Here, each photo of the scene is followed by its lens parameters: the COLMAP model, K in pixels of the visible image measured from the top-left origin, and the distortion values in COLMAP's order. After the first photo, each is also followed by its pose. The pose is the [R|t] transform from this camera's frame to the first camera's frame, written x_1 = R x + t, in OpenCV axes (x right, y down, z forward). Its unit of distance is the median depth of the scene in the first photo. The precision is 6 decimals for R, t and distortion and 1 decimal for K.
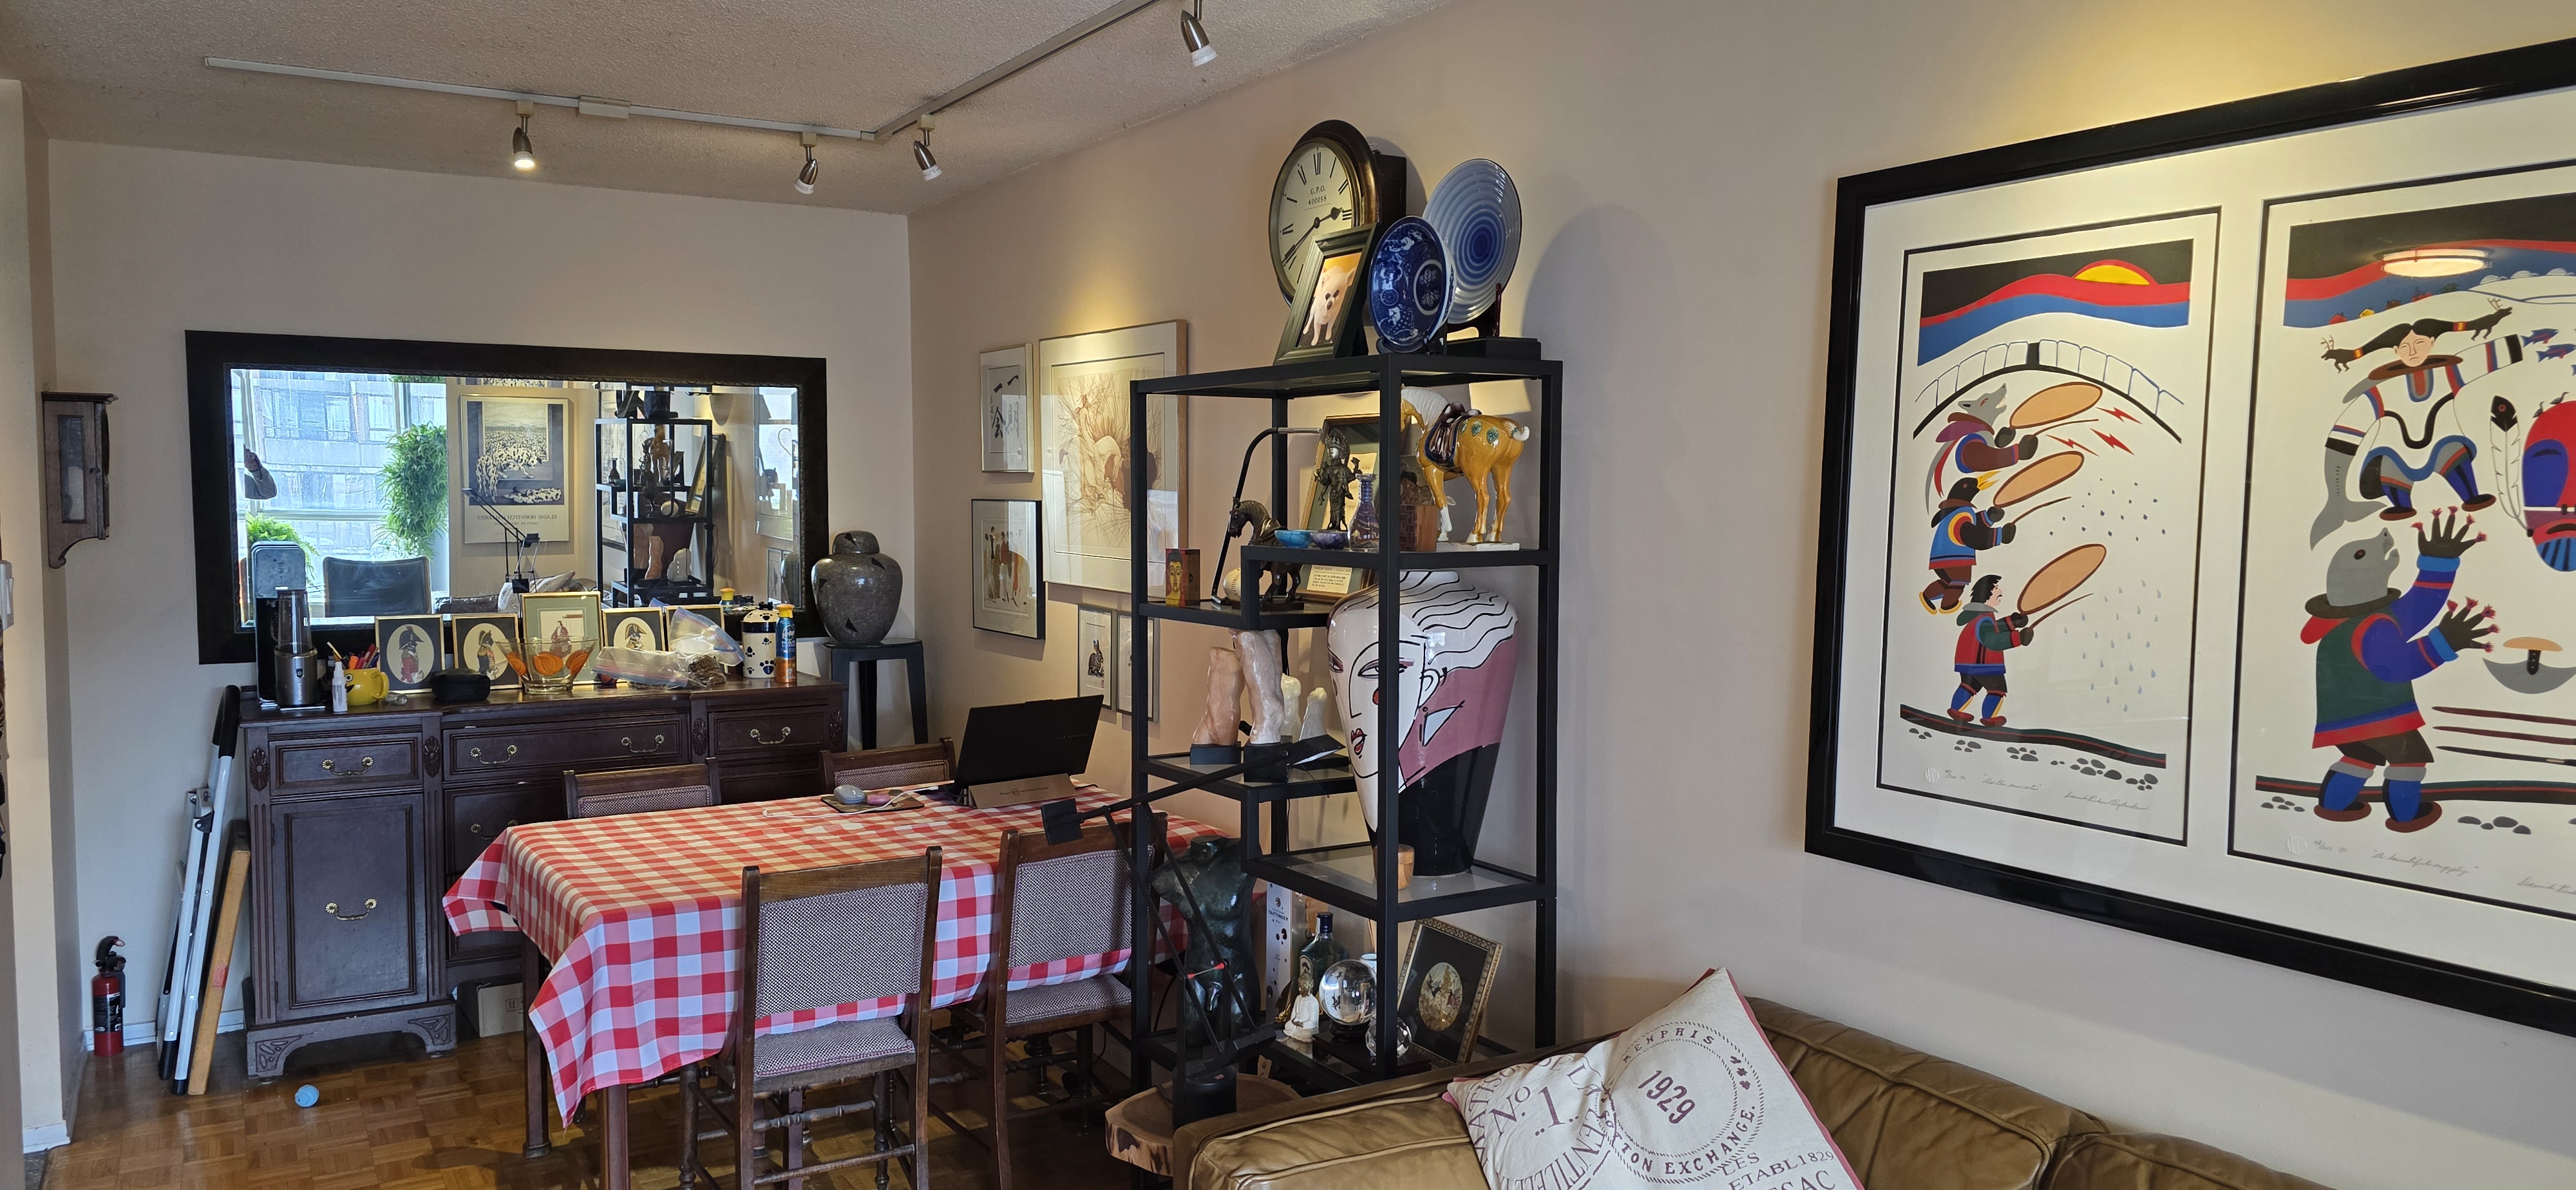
lens RADIAL K [[1724.2, 0, 1285.8], [0, 1724.2, 602.5], [0, 0, 1]] dist [0.000507, -0.000650]
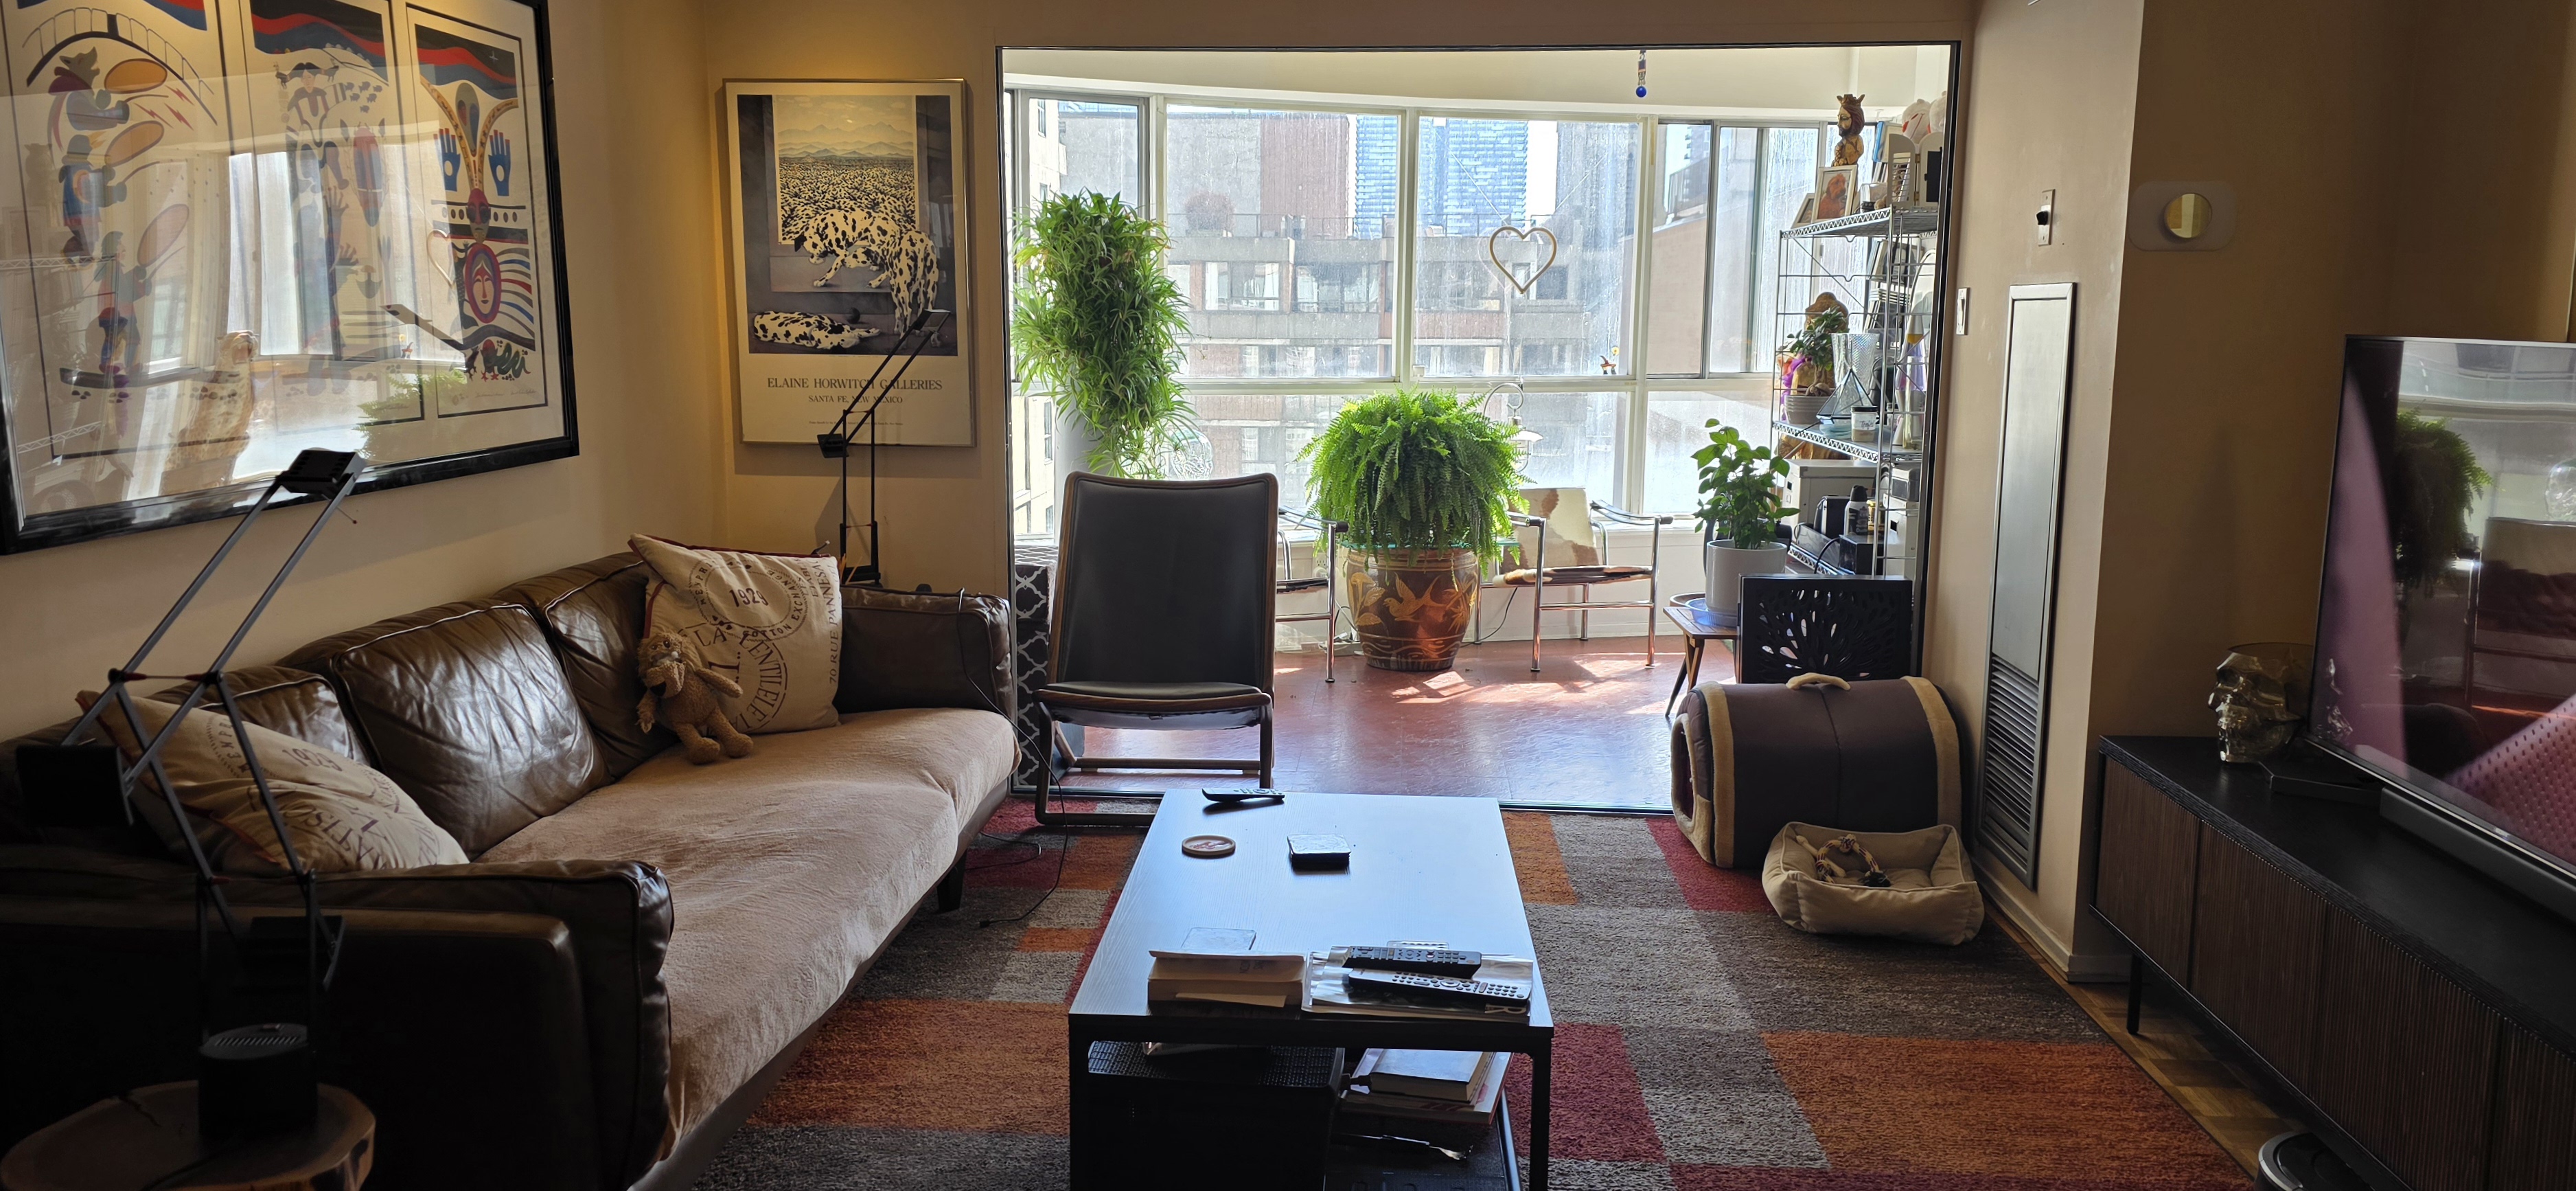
lens RADIAL K [[1724.6, 0, 1283.8], [0, 1724.6, 591.0], [0, 0, 1]] dist [0.000507, -0.000650]
pose [[-0.820264, -0.109850, 0.561337, -0.839317], [0.023178, 0.974195, 0.224513, -0.023002], [-0.571515, 0.197171, -0.796552, 1.538055]]
